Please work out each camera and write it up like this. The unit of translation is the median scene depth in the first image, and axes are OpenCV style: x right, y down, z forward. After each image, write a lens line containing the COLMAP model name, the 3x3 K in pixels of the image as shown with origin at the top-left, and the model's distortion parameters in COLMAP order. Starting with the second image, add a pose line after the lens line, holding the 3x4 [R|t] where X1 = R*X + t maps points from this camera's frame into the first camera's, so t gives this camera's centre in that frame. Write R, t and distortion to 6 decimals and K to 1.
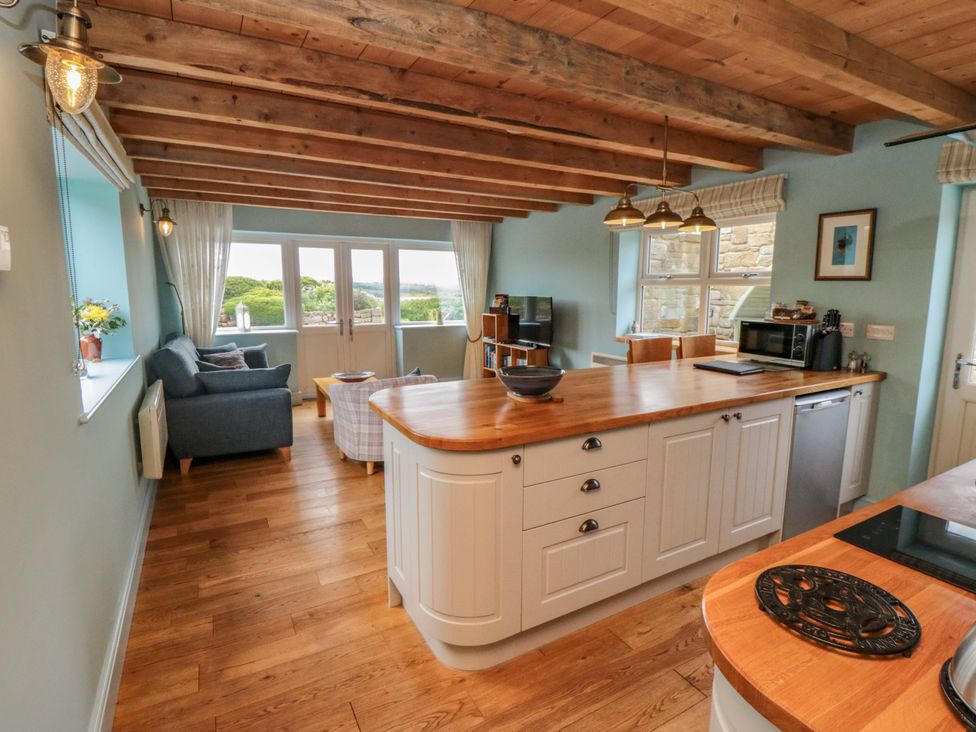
lens RADIAL K [[508.4, 0, 506.8], [0, 508.4, 360.8], [0, 0, 1]] dist [0.003089, -0.014909]
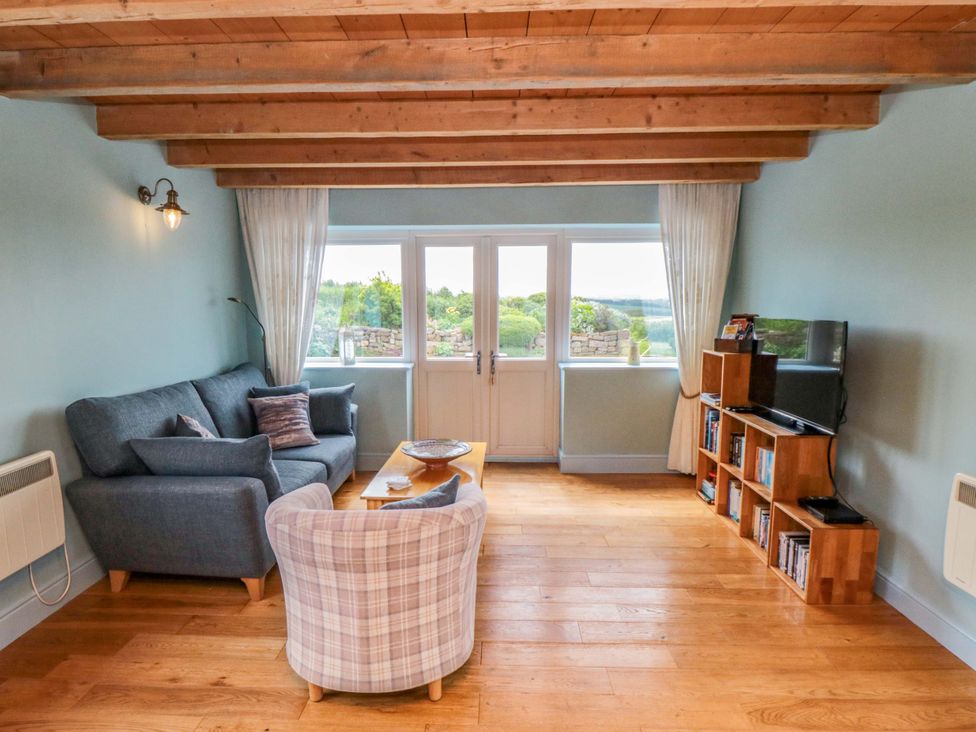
lens RADIAL K [[547.2, 0, 481.2], [0, 547.2, 380.9], [0, 0, 1]] dist [-0.004787, -0.002627]
pose [[0.845393, 0.067205, -0.529900, 0.080096], [-0.070118, 0.997431, 0.014635, -0.064786], [0.529522, 0.024783, 0.847934, 0.474788]]
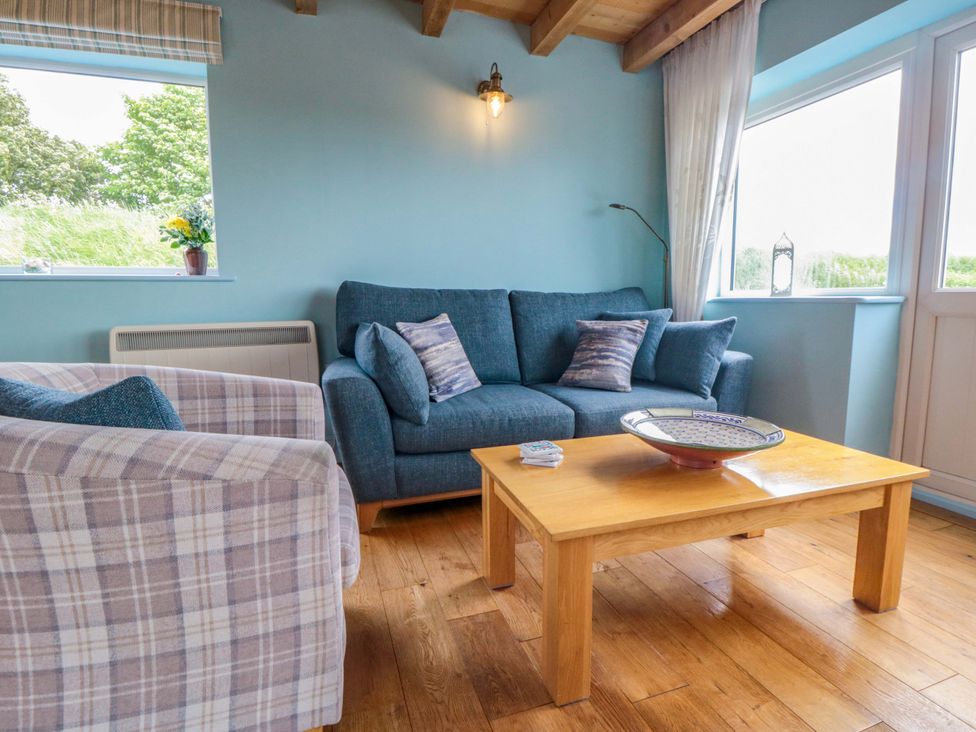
lens RADIAL K [[508.4, 0, 506.8], [0, 508.4, 360.8], [0, 0, 1]] dist [0.003089, -0.014909]
pose [[-0.176326, 0.111686, -0.977975, -0.012701], [-0.143151, 0.980070, 0.137735, -0.031835], [0.973867, 0.164284, -0.156824, 0.930156]]
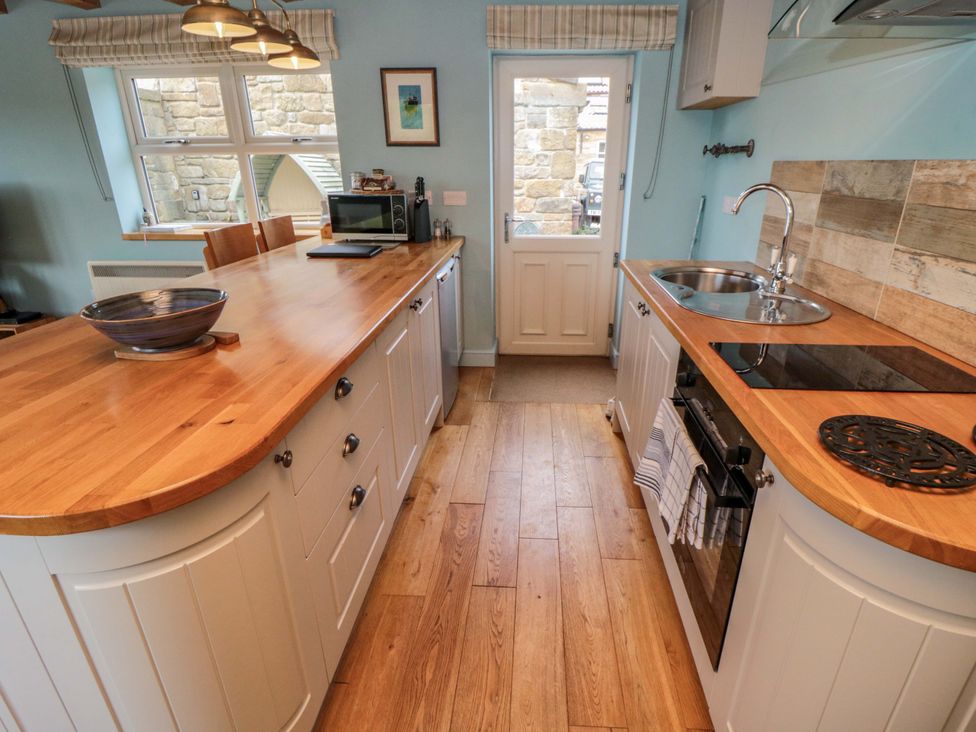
lens RADIAL K [[508.0, 0, 504.7], [0, 508.0, 366.4], [0, 0, 1]] dist [0.003977, -0.015992]
pose [[0.554409, -0.312061, 0.771523, -0.082483], [0.125829, 0.947813, 0.292947, -0.012013], [-0.822677, -0.065332, 0.564742, 0.165252]]
